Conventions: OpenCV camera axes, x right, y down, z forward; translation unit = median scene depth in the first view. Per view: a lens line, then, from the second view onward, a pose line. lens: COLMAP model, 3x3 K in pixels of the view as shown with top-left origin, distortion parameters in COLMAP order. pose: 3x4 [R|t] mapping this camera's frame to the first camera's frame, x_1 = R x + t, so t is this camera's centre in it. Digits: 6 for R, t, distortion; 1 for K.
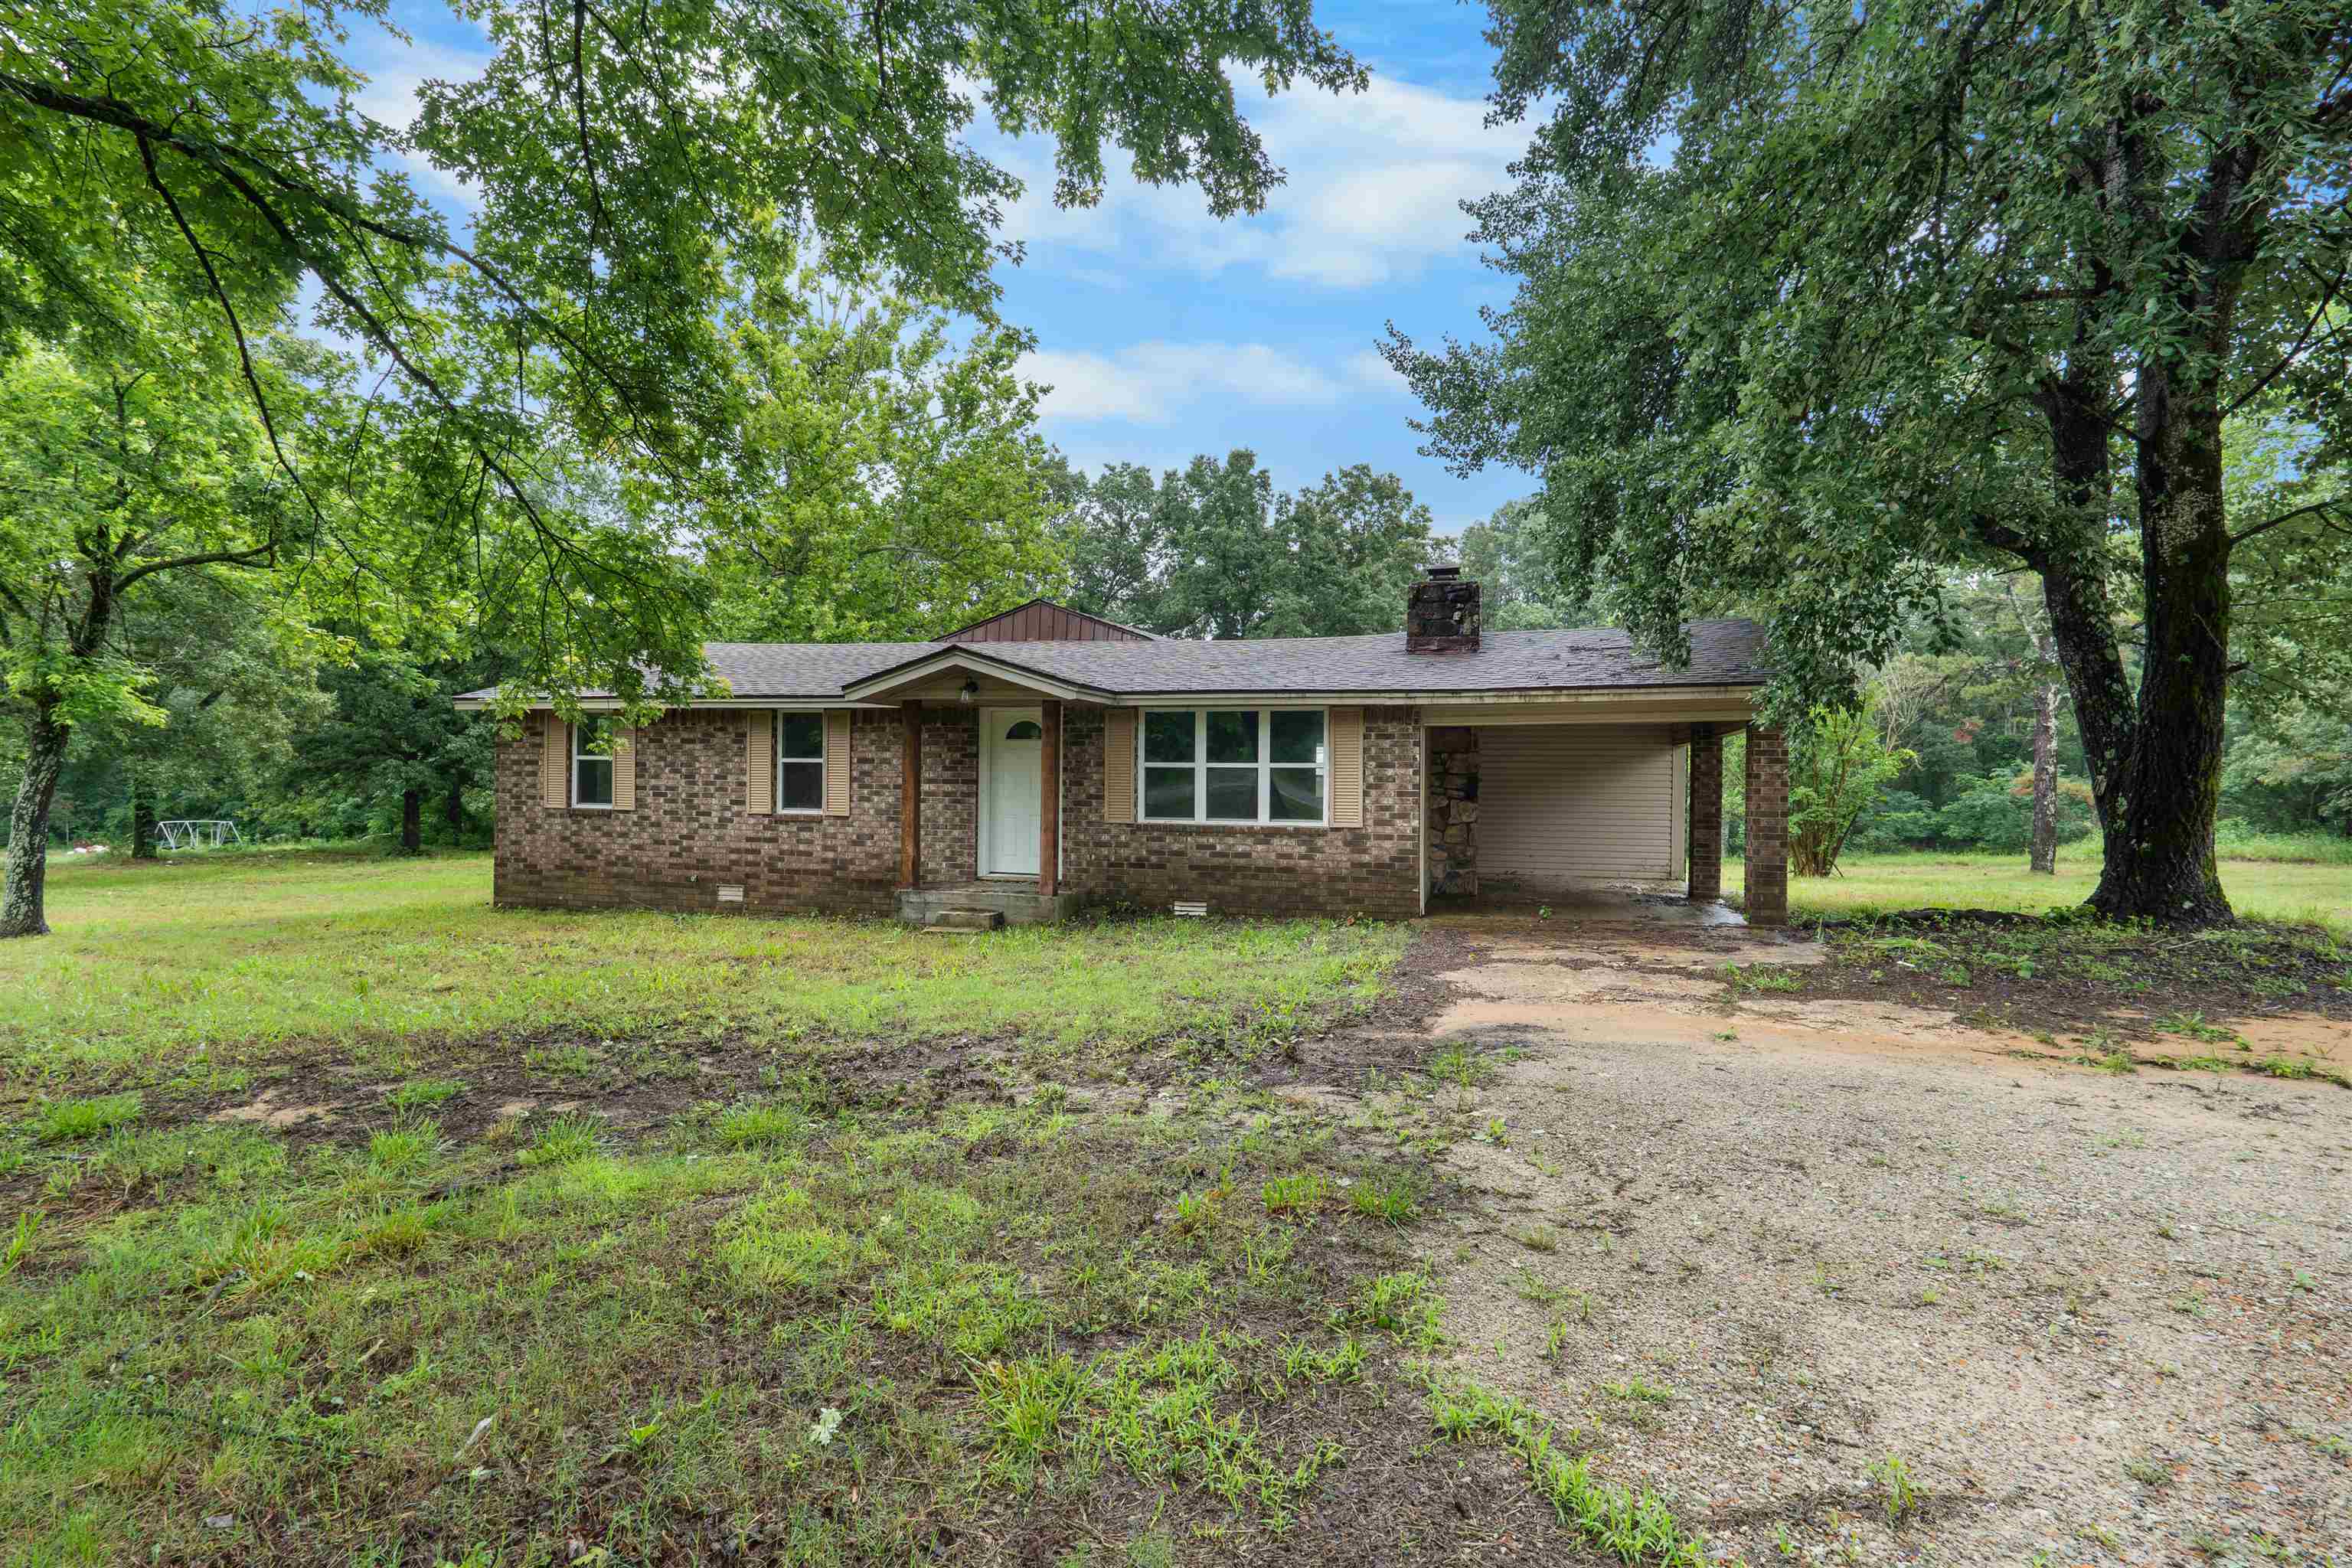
lens RADIAL K [[1076.1, 0, 1183.0], [0, 1076.1, 796.3], [0, 0, 1]] dist [0.002644, -0.000133]
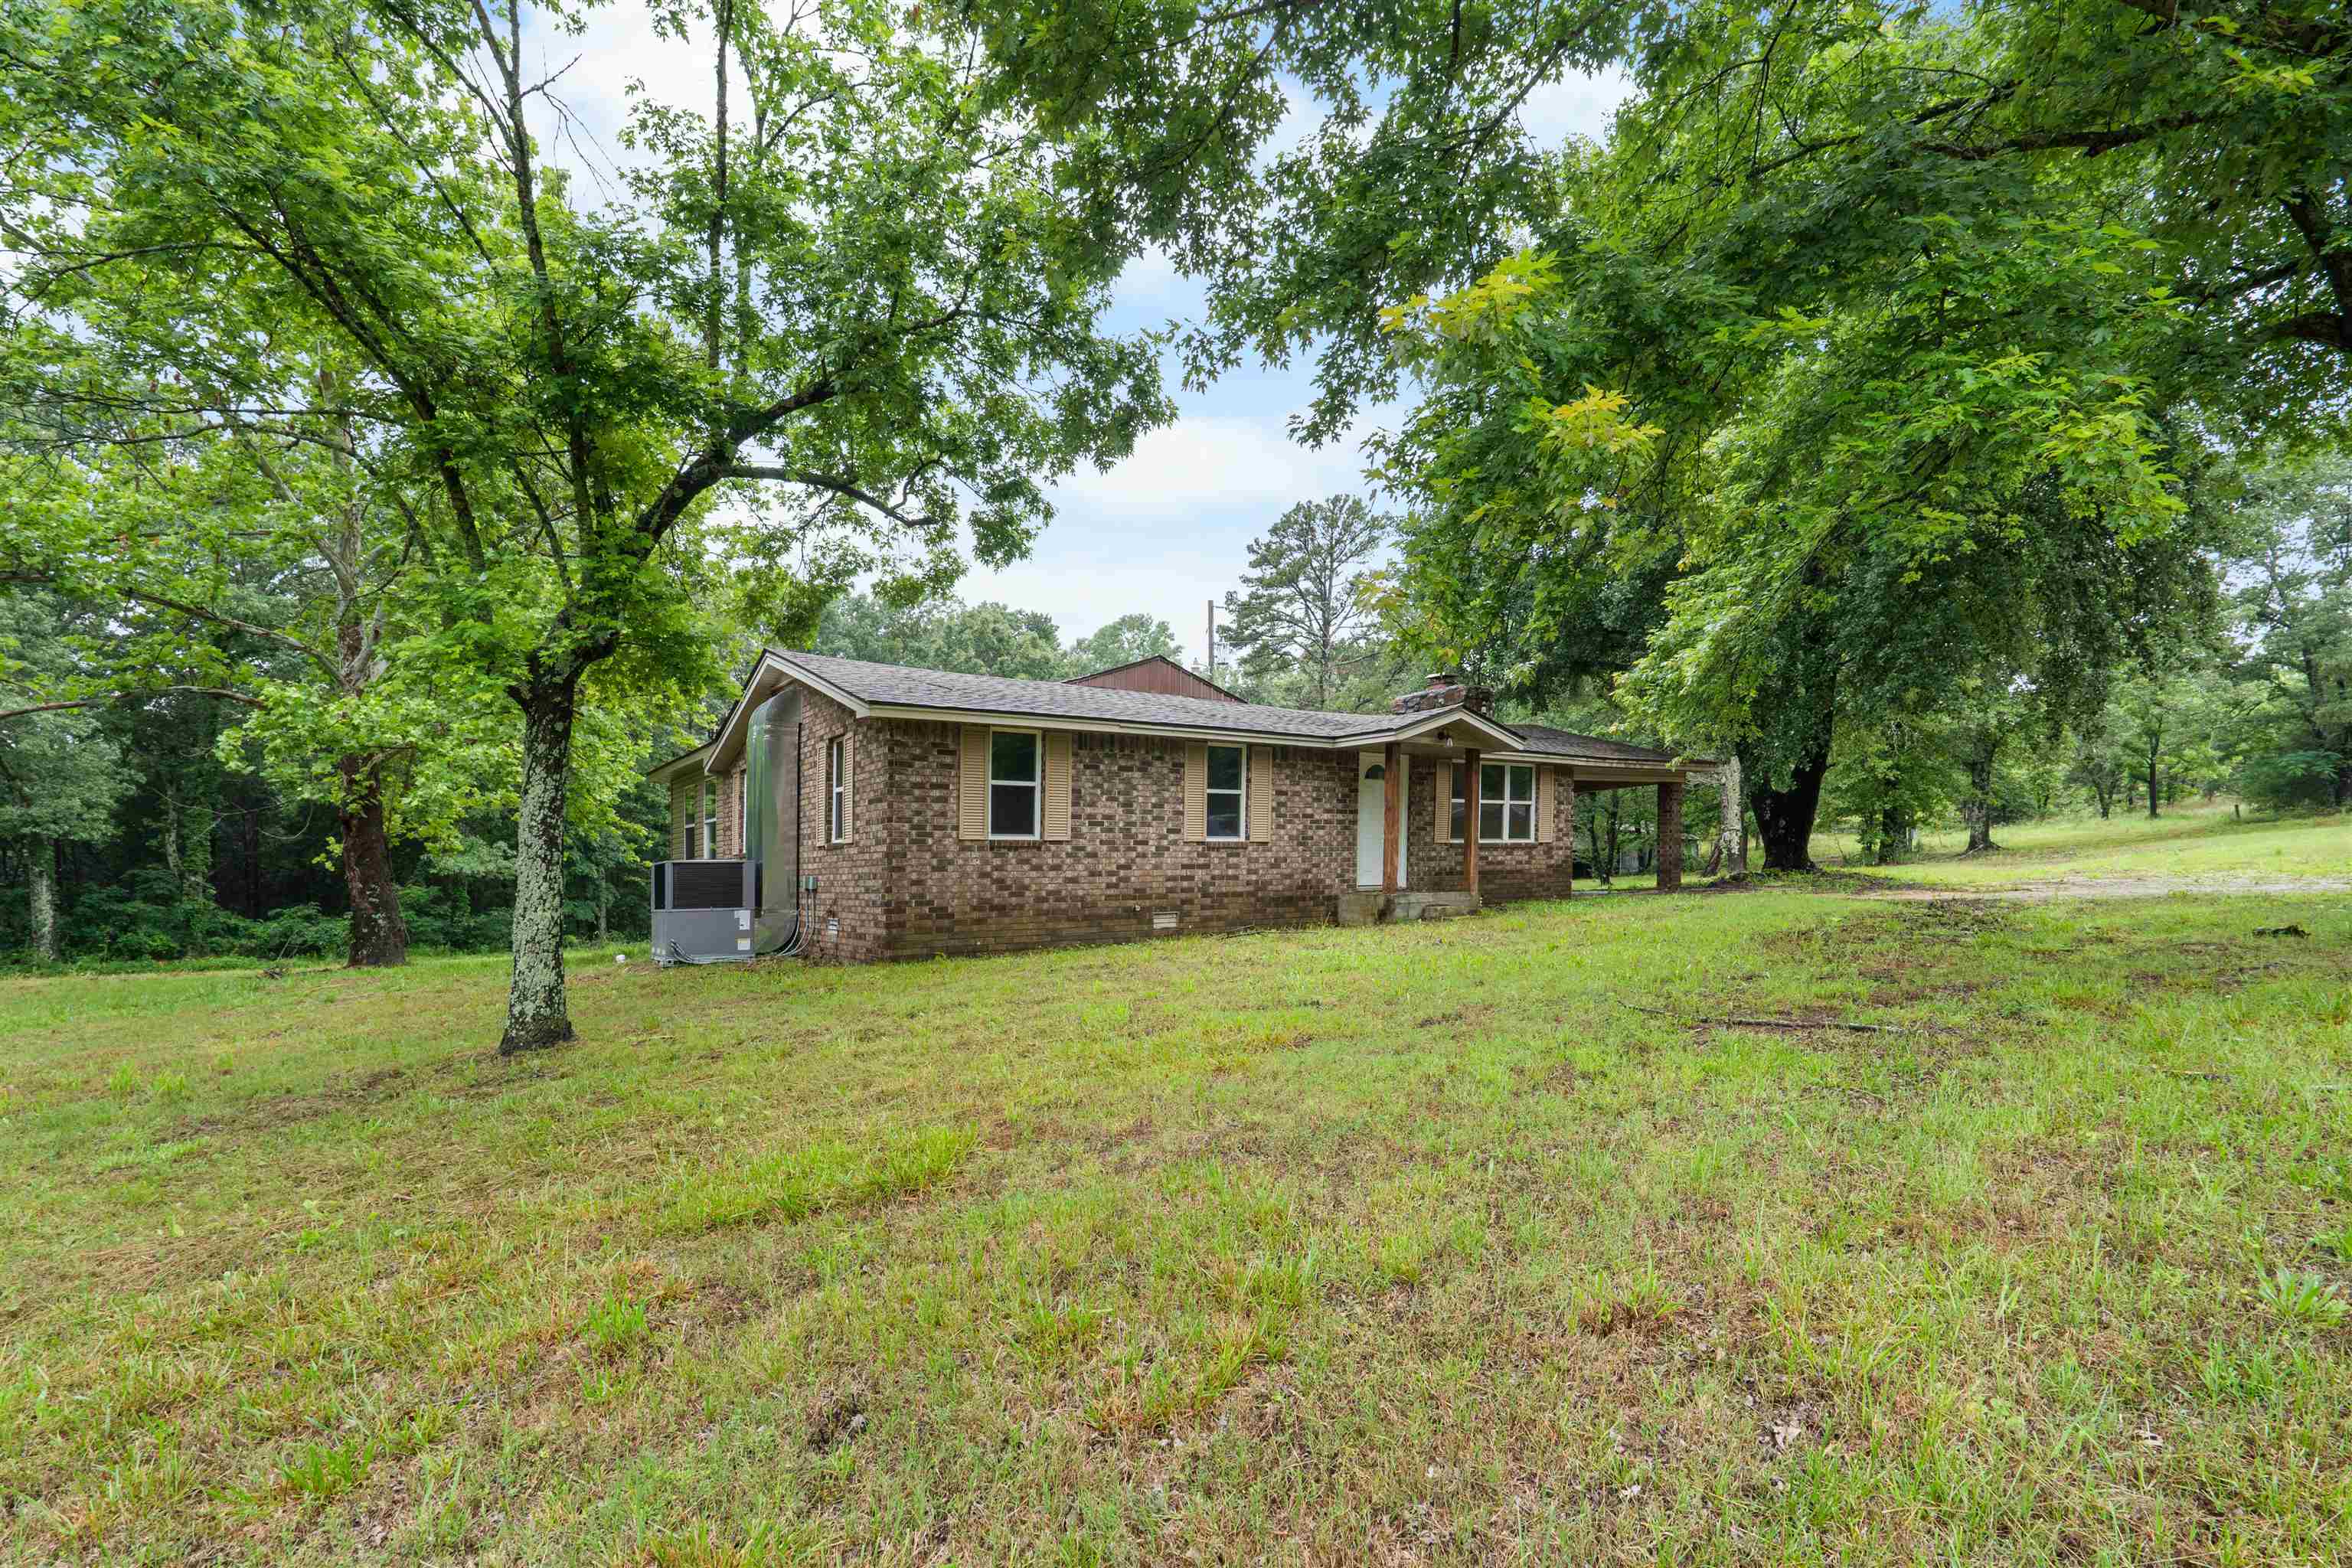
lens RADIAL K [[1076.1, 0, 1188.8], [0, 1076.1, 788.3], [0, 0, 1]] dist [0.002644, -0.000133]
pose [[0.627140, 0.016269, 0.778737, -1.185631], [-0.009503, 0.999867, -0.013235, -0.021174], [-0.778849, 0.000899, 0.627211, 0.342440]]
